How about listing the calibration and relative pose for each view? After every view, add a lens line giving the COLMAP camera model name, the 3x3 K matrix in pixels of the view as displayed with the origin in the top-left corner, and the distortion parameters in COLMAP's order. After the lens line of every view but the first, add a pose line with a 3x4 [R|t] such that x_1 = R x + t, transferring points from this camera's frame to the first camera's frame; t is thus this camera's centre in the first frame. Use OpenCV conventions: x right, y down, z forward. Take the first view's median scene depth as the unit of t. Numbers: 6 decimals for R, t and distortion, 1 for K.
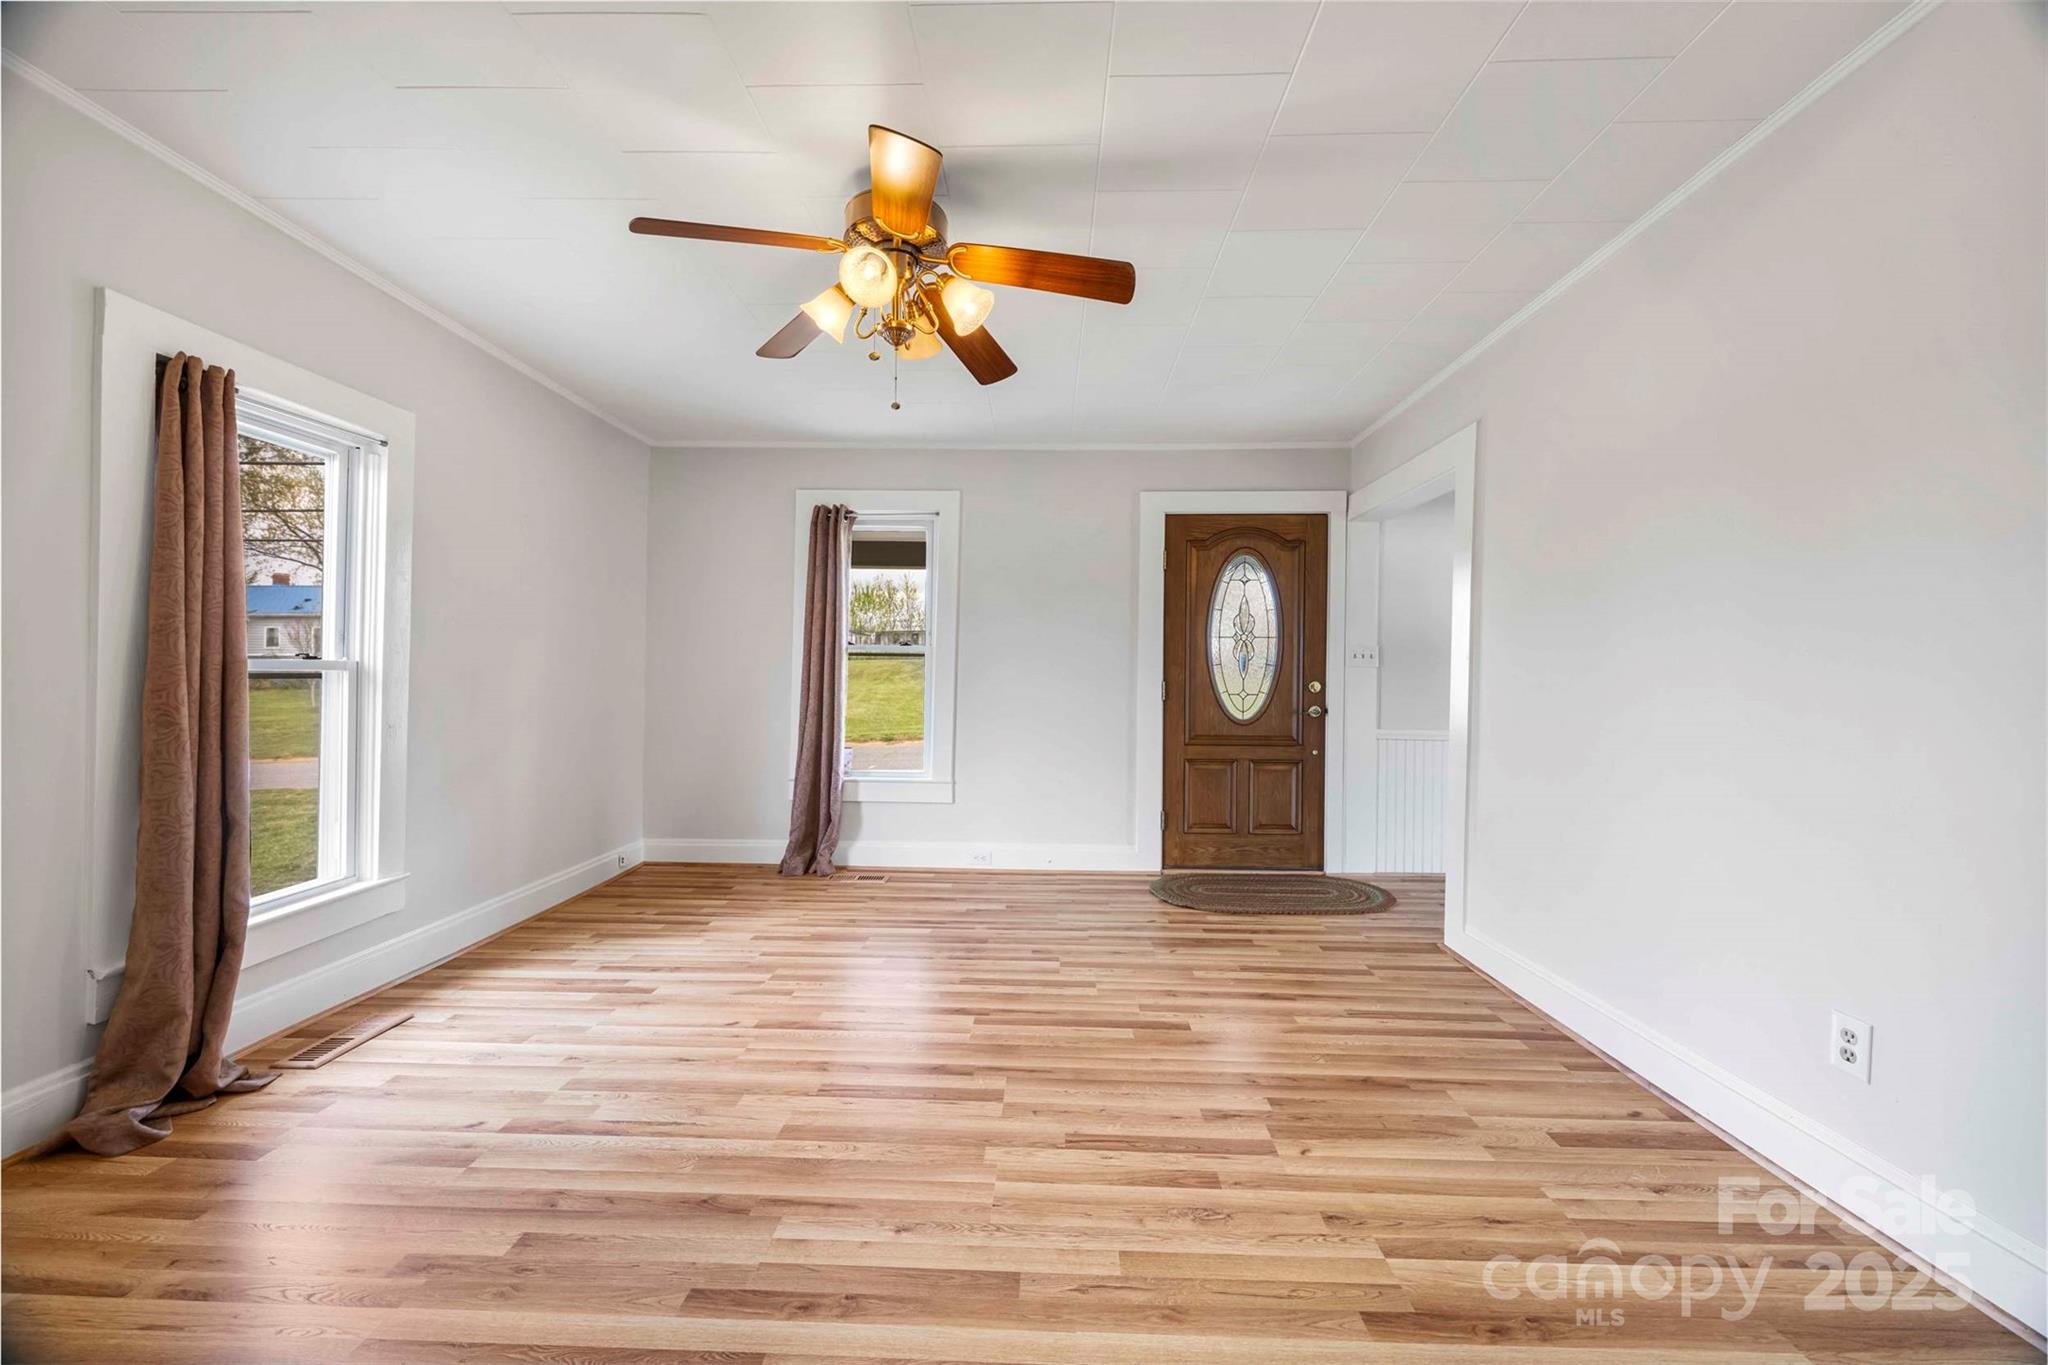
lens RADIAL K [[764.8, 0, 1016.3], [0, 764.8, 674.0], [0, 0, 1]] dist [-0.006049, 0.000204]
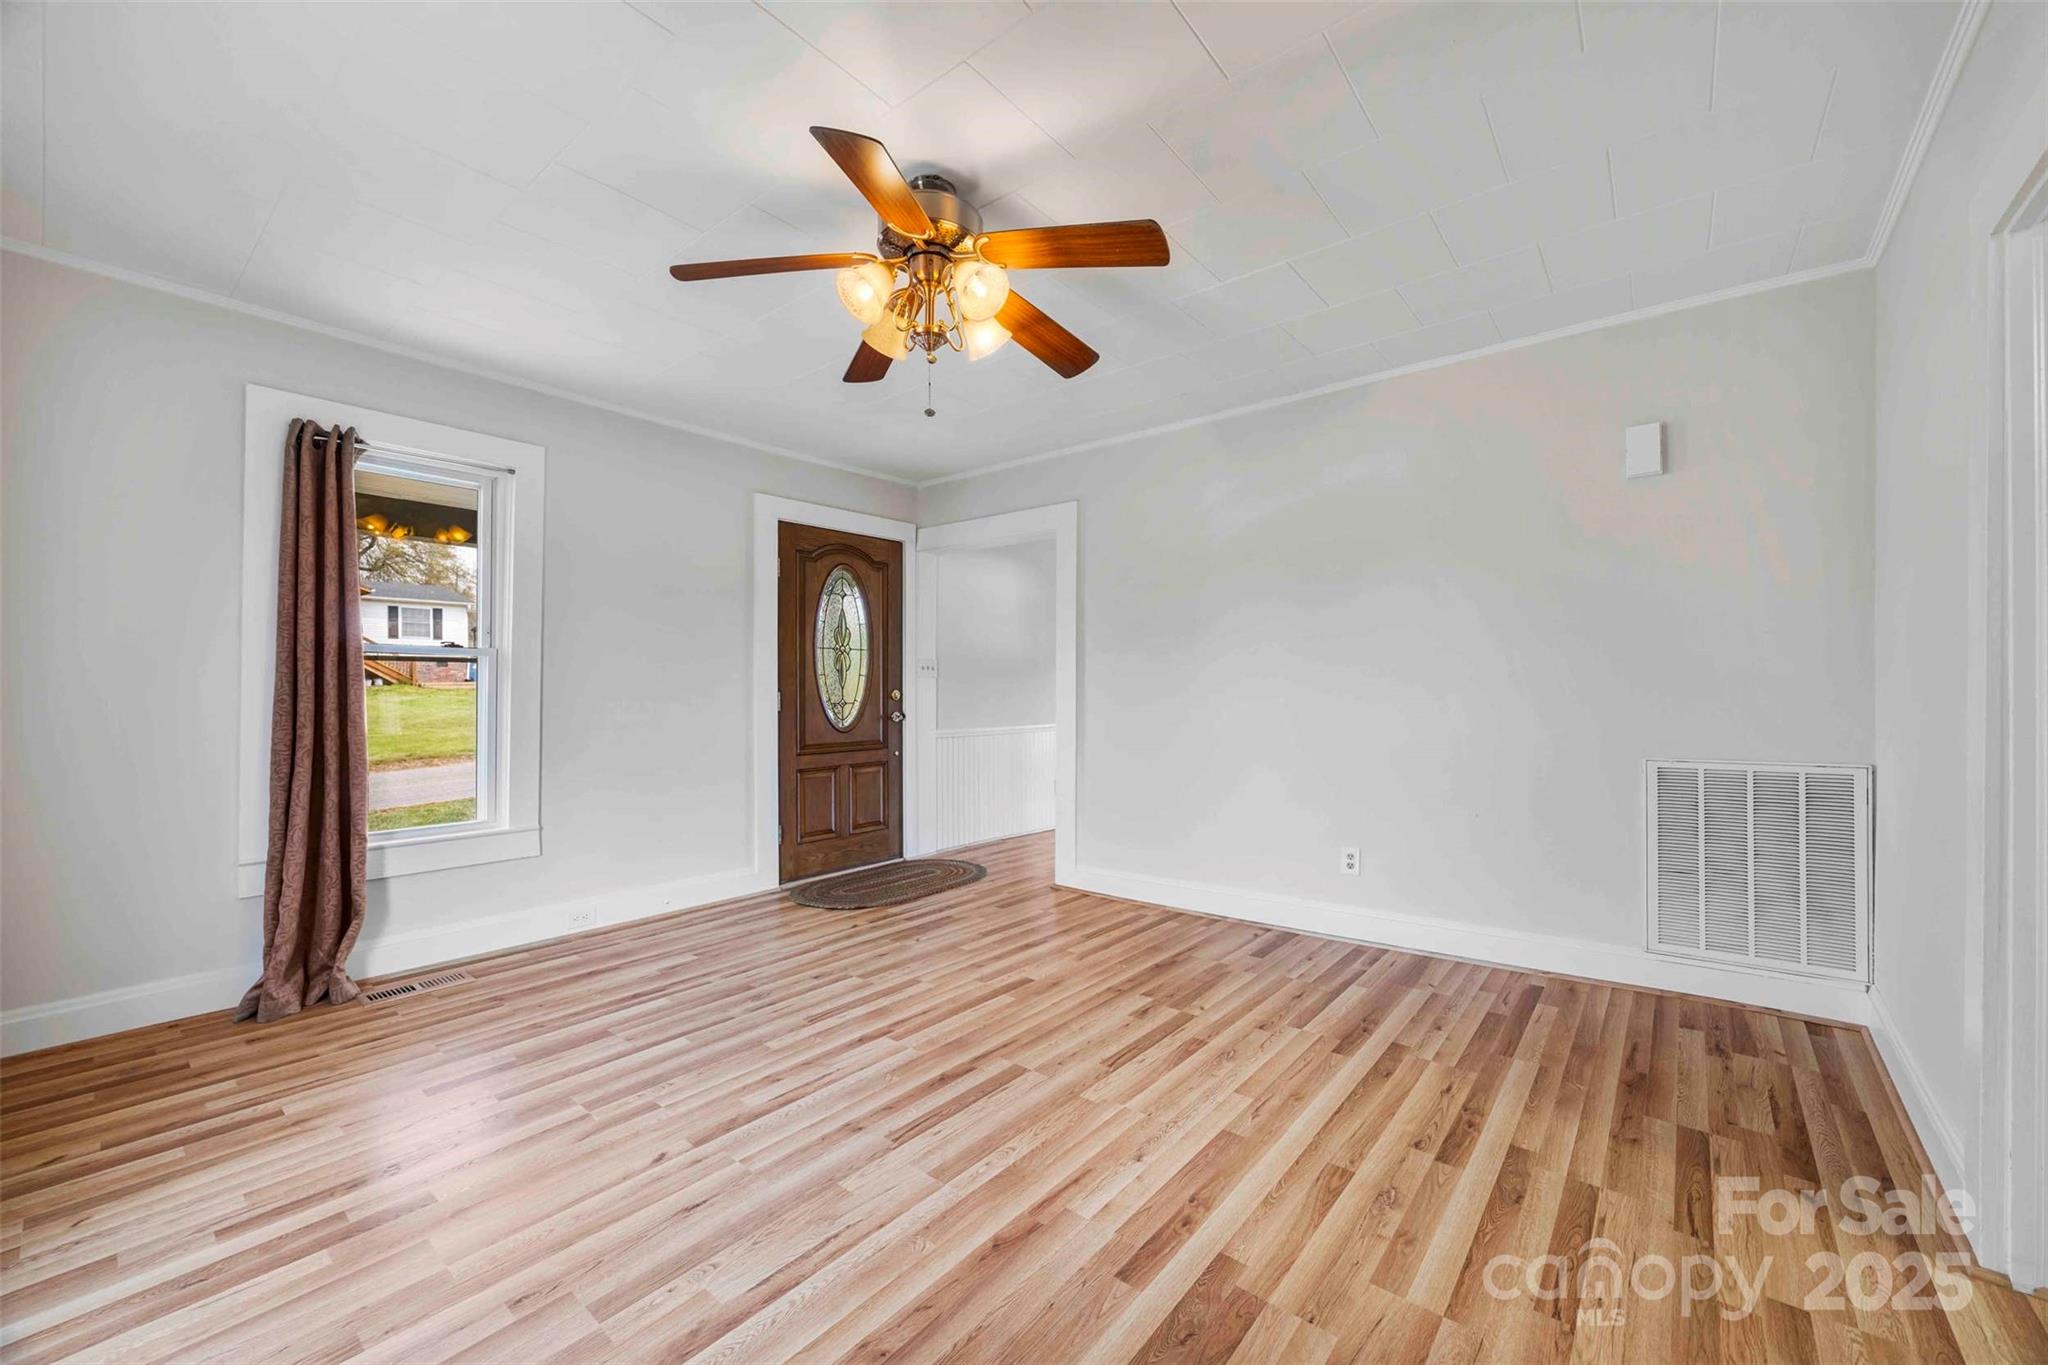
lens RADIAL K [[795.5, 0, 1030.5], [0, 795.5, 682.2], [0, 0, 1]] dist [-0.002437, 0.000222]
pose [[0.609985, -0.004560, 0.792400, -0.543769], [0.004358, 0.999988, 0.002400, -0.004880], [-0.792401, 0.001990, 0.609997, 0.169294]]
